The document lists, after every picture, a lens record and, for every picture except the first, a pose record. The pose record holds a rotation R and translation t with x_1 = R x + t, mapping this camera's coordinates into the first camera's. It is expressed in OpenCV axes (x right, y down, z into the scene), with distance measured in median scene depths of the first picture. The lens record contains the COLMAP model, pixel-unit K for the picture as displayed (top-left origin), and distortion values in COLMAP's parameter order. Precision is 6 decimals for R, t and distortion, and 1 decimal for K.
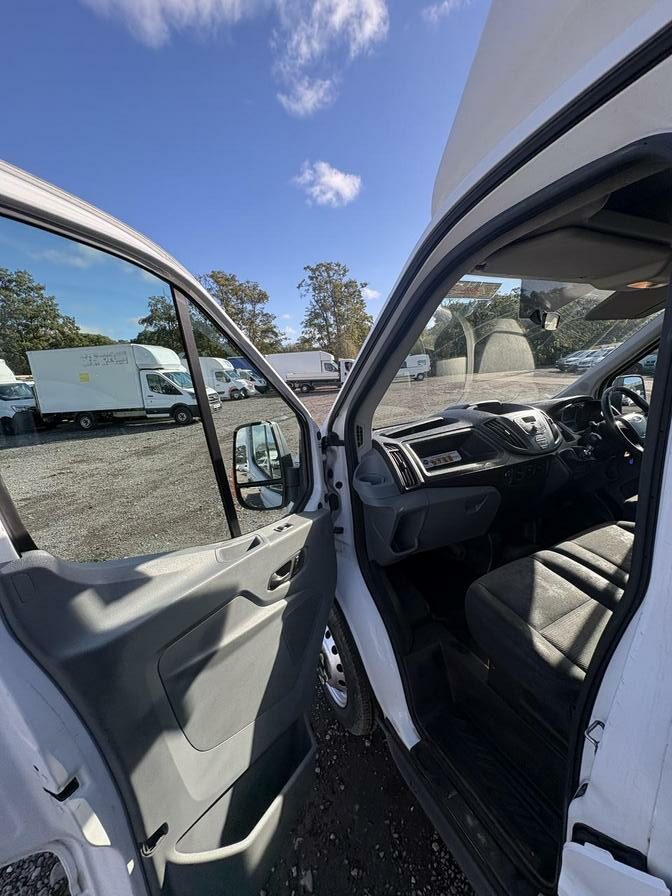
lens RADIAL K [[355.8, 0, 336.0], [0, 355.8, 448.0], [0, 0, 1]] dist [0.000429, -0.000018]
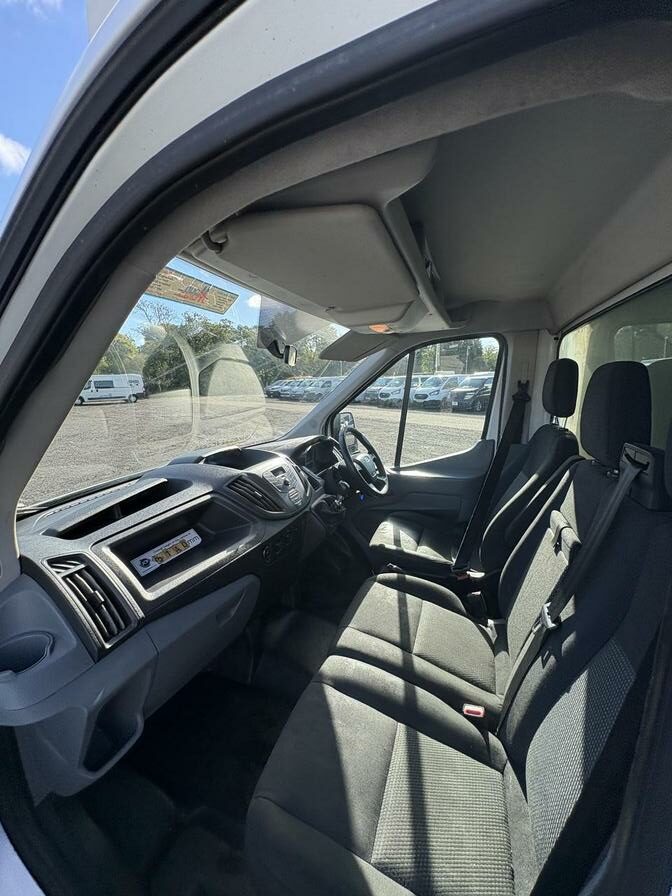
lens RADIAL K [[355.8, 0, 336.0], [0, 355.8, 448.0], [0, 0, 1]] dist [0.000429, -0.000018]
pose [[0.736605, -0.067494, 0.672947, 0.097101], [0.108702, 0.993887, -0.019302, -0.107174], [-0.667530, 0.087369, 0.739439, 0.312879]]
